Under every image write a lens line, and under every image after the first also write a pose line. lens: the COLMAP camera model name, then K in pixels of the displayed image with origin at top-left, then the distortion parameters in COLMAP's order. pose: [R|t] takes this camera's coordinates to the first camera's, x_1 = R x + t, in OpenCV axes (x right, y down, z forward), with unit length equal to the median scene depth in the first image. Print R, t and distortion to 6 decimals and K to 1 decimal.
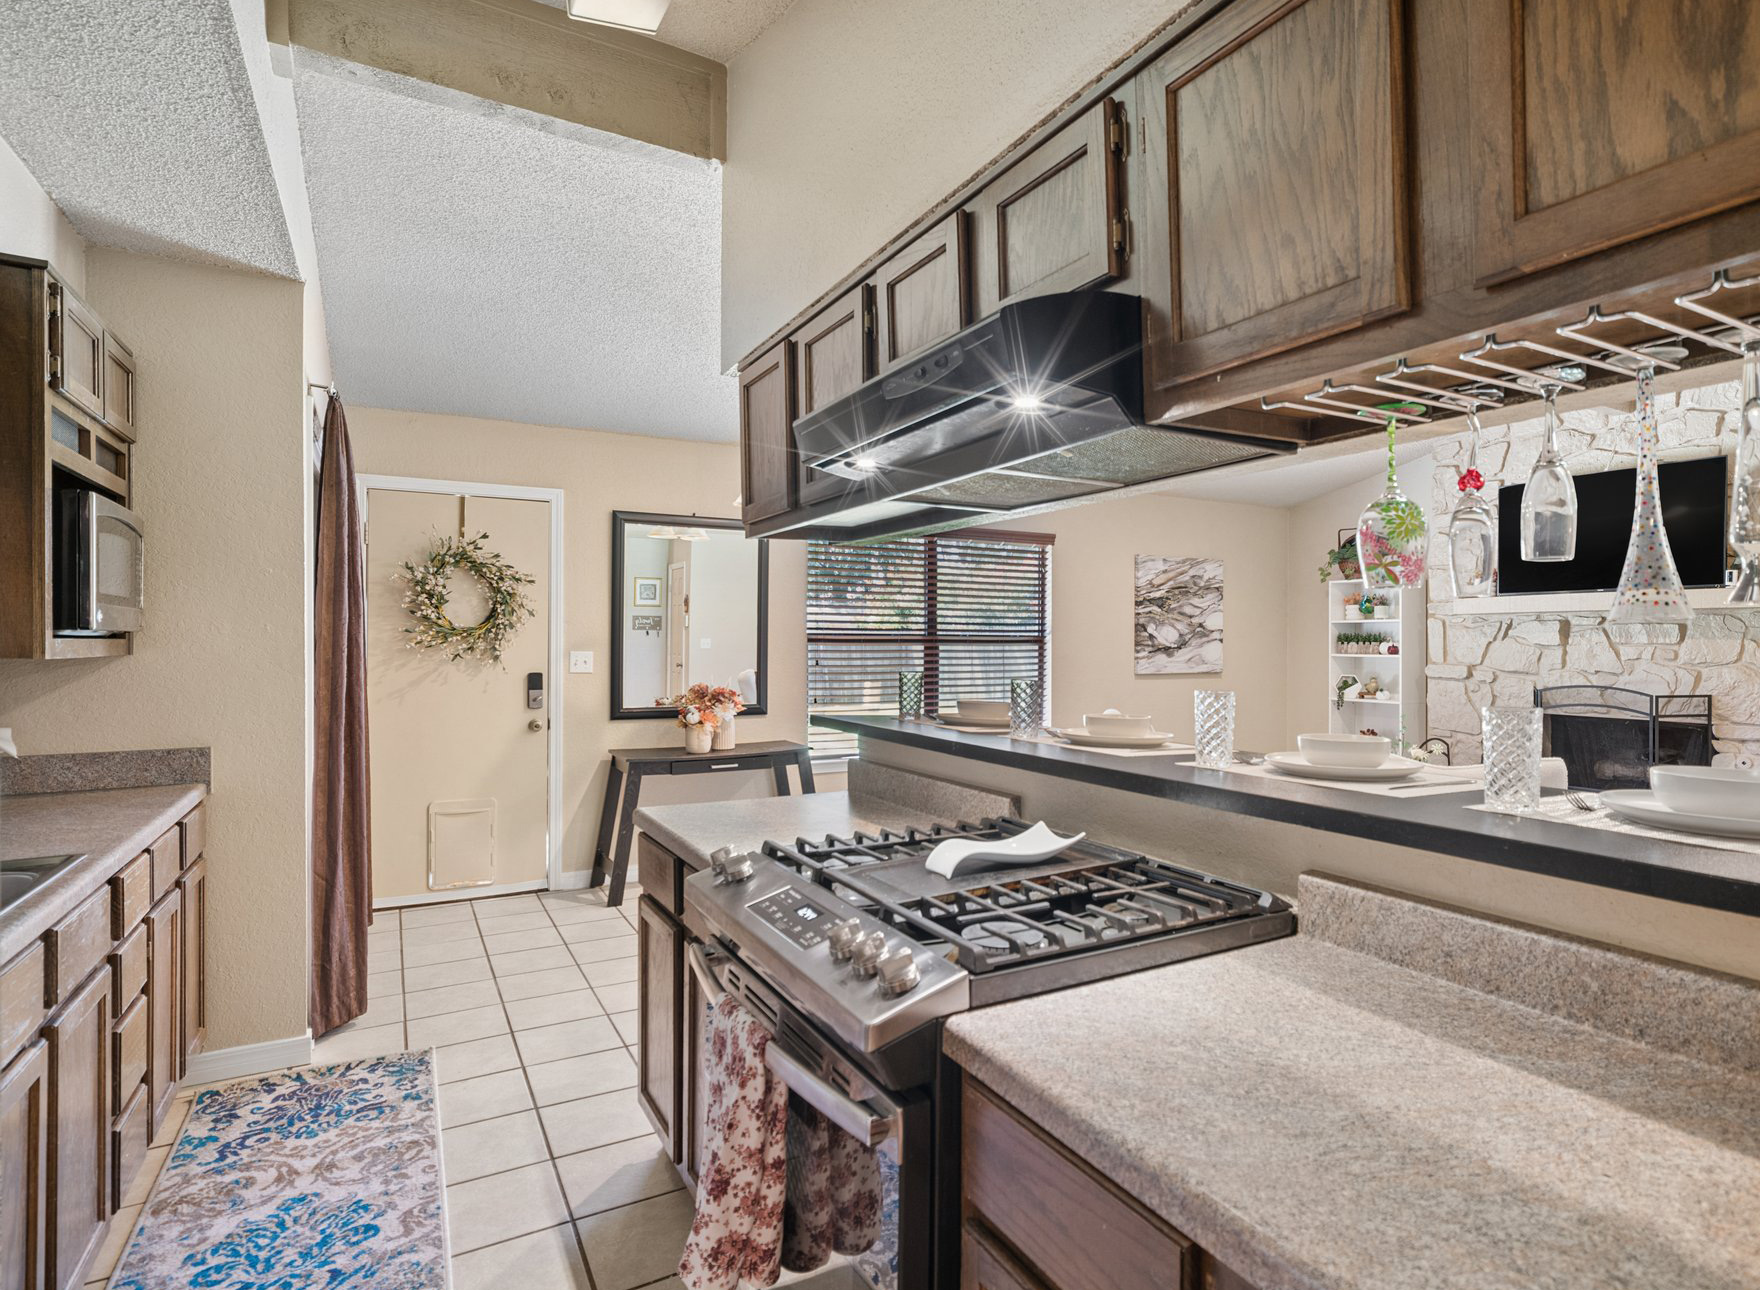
lens RADIAL K [[939.2, 0, 976.7], [0, 939.2, 640.1], [0, 0, 1]] dist [-0.008113, 0.004091]
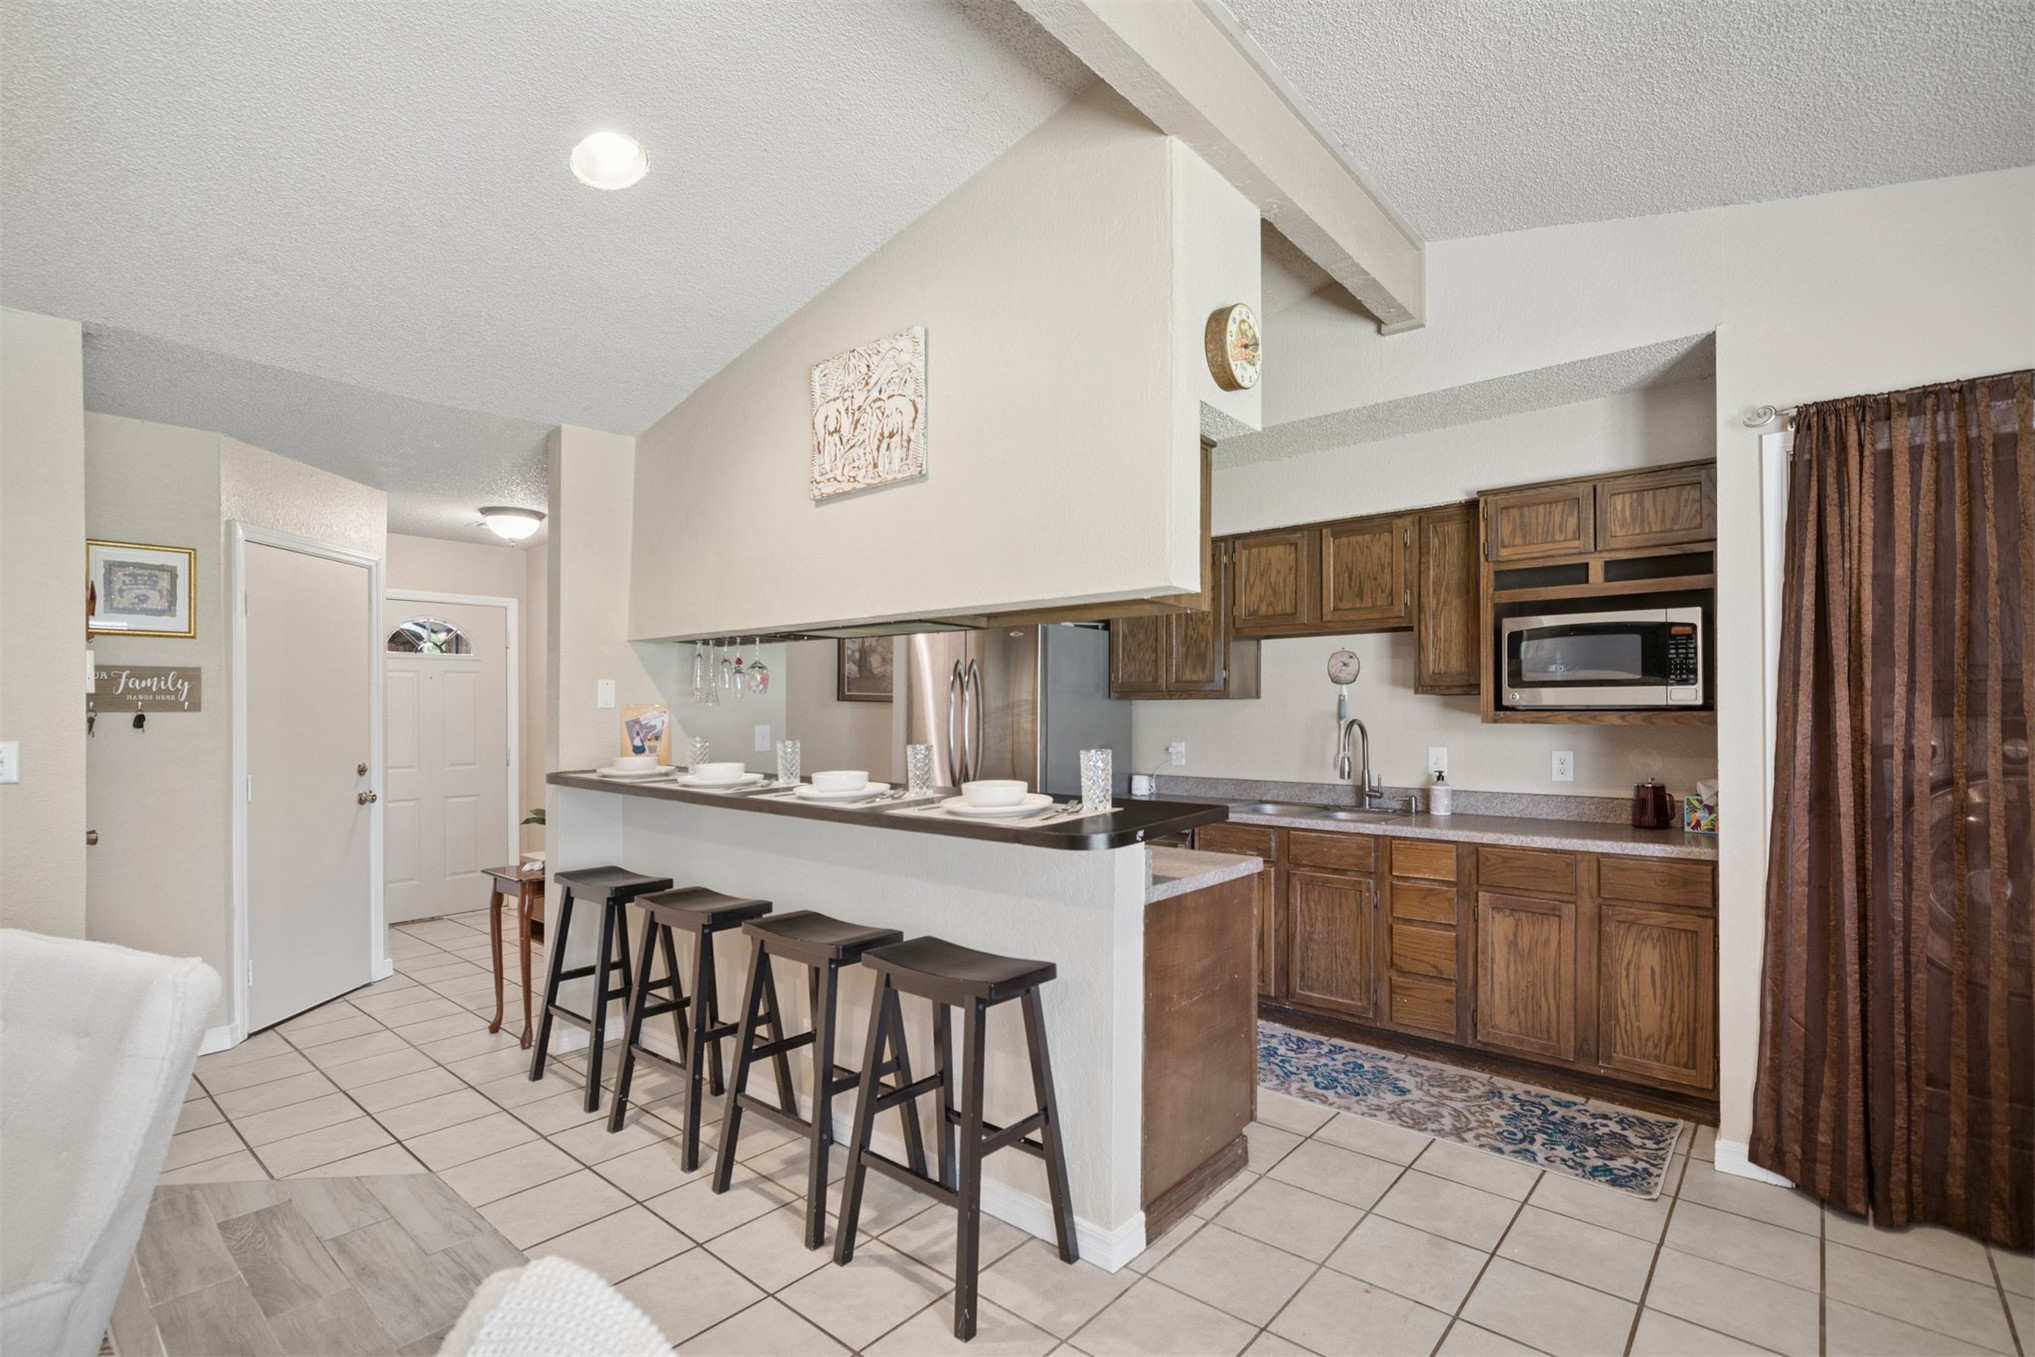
lens RADIAL K [[942.6, 0, 1016.4], [0, 942.6, 702.9], [0, 0, 1]] dist [-0.007648, 0.004159]
pose [[-0.956600, -0.005226, -0.291357, 0.106748], [-0.002065, 0.999936, -0.011156, 0.001707], [0.291396, -0.010070, -0.956549, 0.819707]]
